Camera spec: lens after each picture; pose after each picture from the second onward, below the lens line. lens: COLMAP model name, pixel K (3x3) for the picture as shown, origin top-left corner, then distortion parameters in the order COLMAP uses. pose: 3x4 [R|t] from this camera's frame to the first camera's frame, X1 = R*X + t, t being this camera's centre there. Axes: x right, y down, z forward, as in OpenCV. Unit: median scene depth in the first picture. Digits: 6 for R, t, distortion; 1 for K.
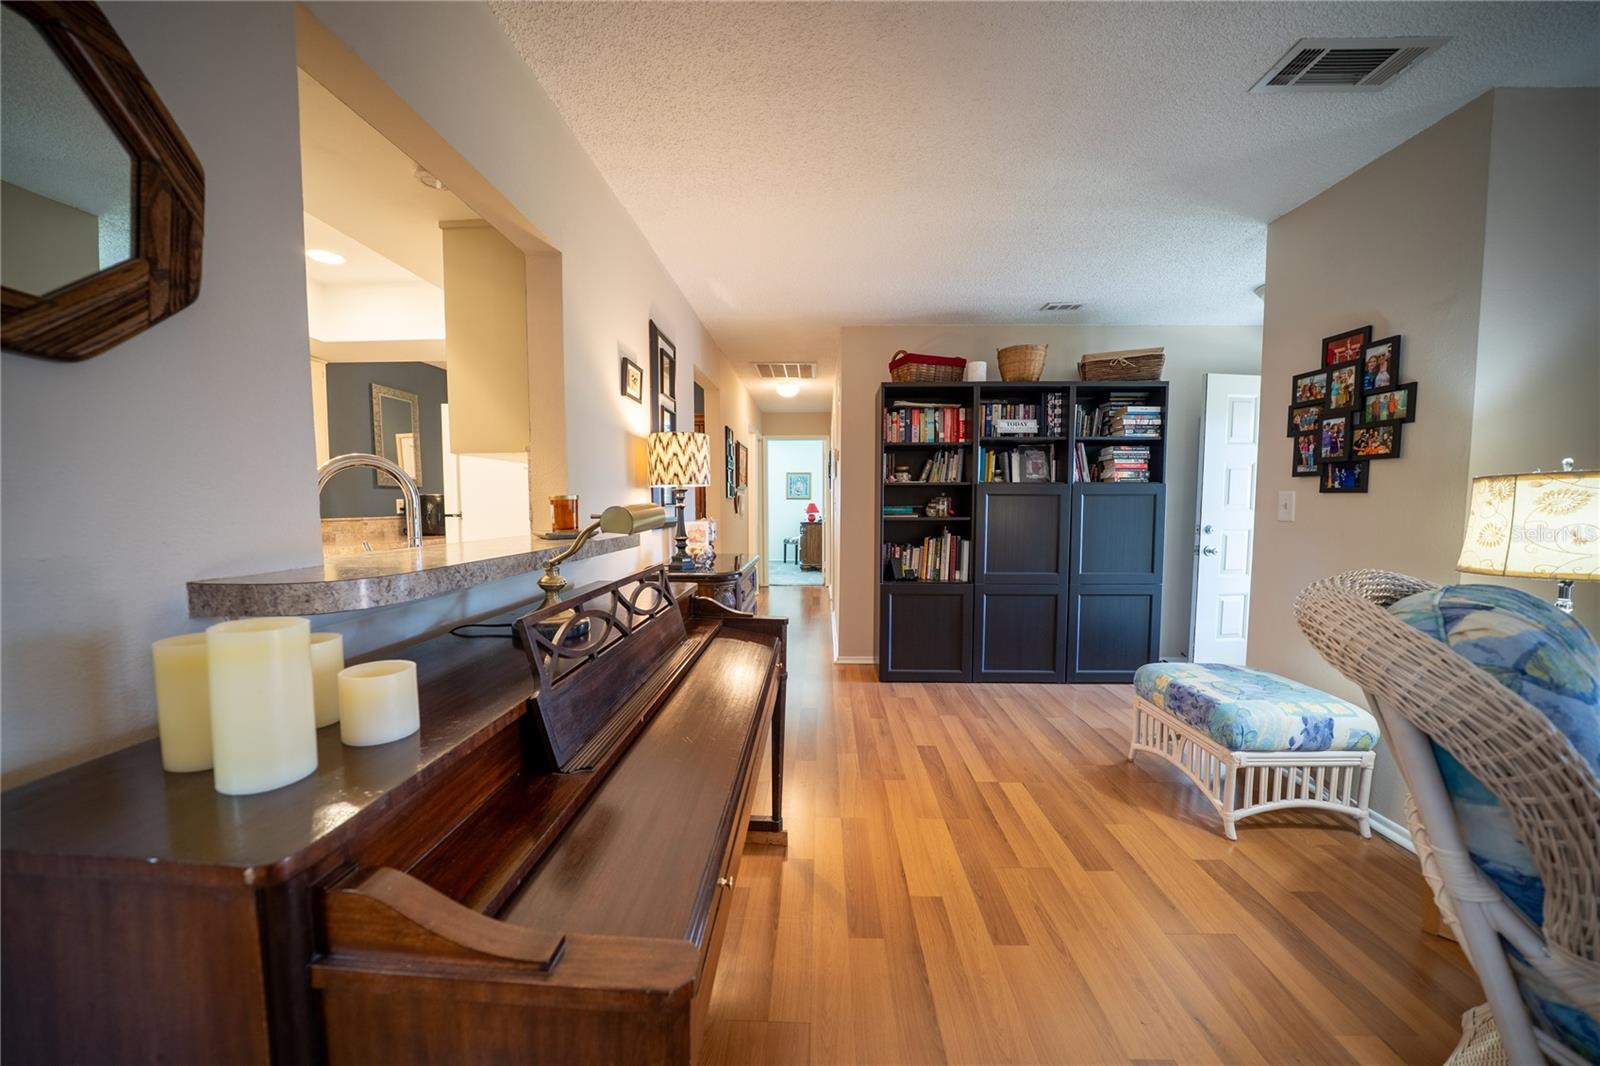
lens RADIAL K [[564.2, 0, 800.5], [0, 564.2, 532.1], [0, 0, 1]] dist [-0.014979, 0.000021]
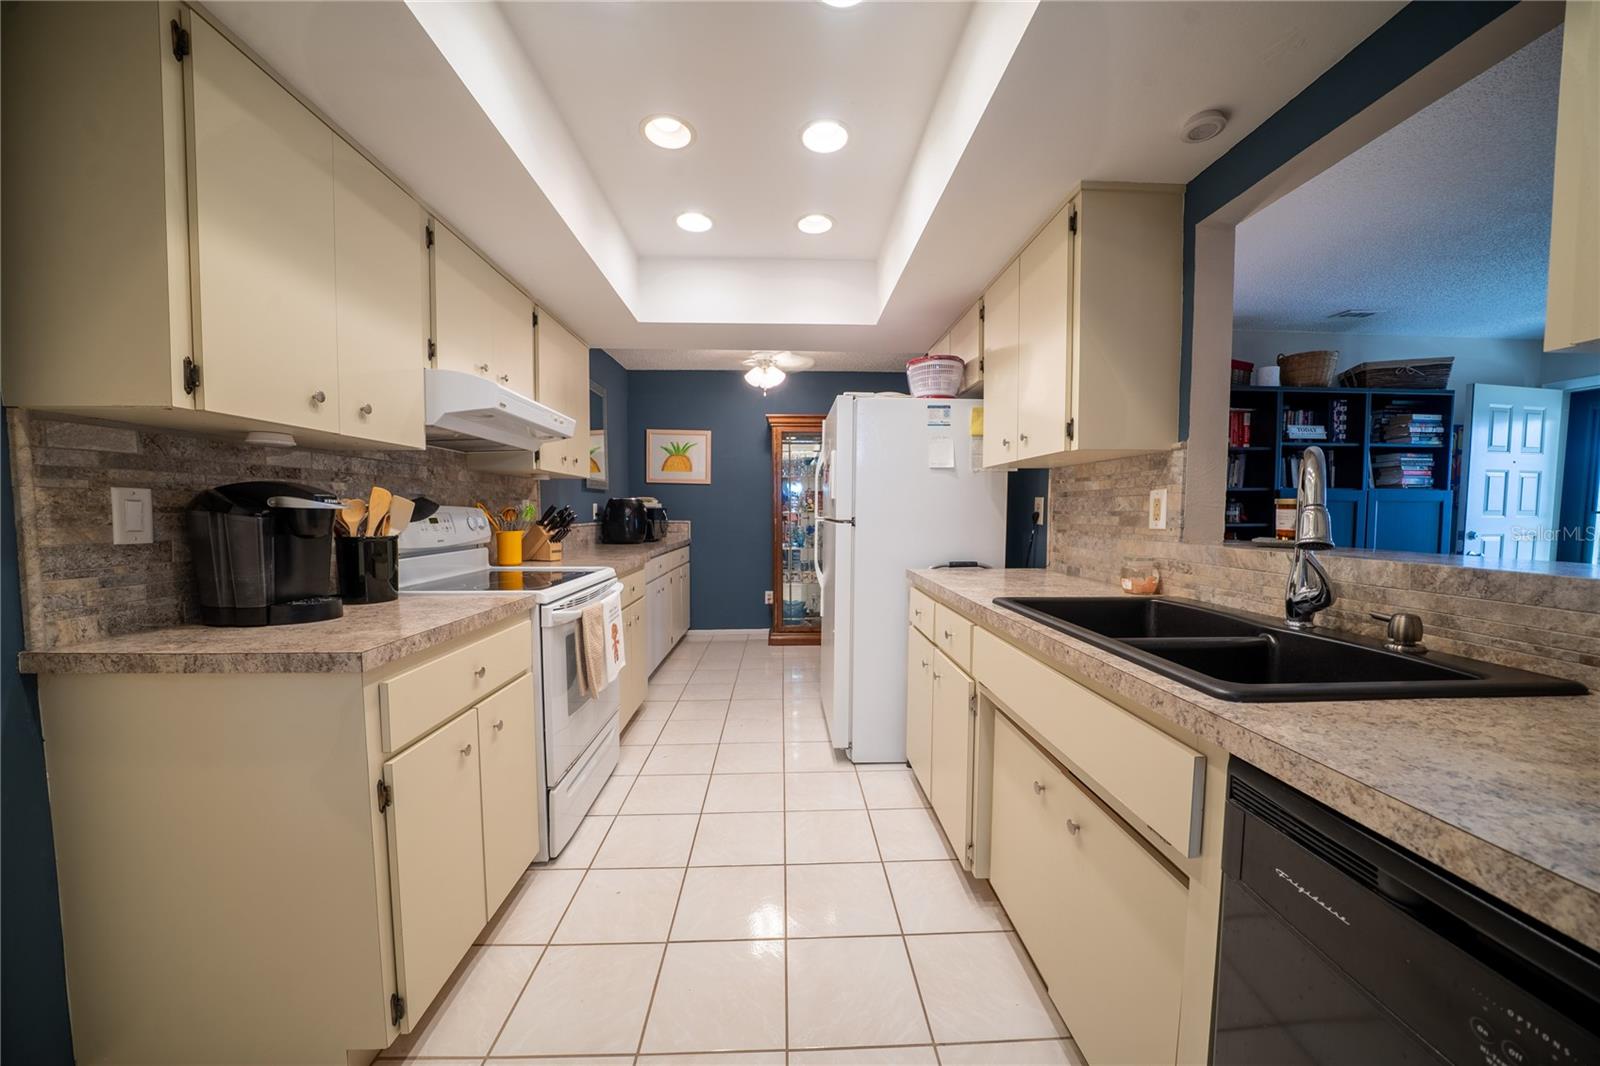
lens RADIAL K [[564.2, 0, 798.8], [0, 564.2, 534.0], [0, 0, 1]] dist [-0.014979, 0.000021]
pose [[0.996541, -0.001830, 0.083082, -0.608389], [0.002440, 0.999971, -0.007238, -0.002765], [-0.083066, 0.007416, 0.996516, 0.096087]]
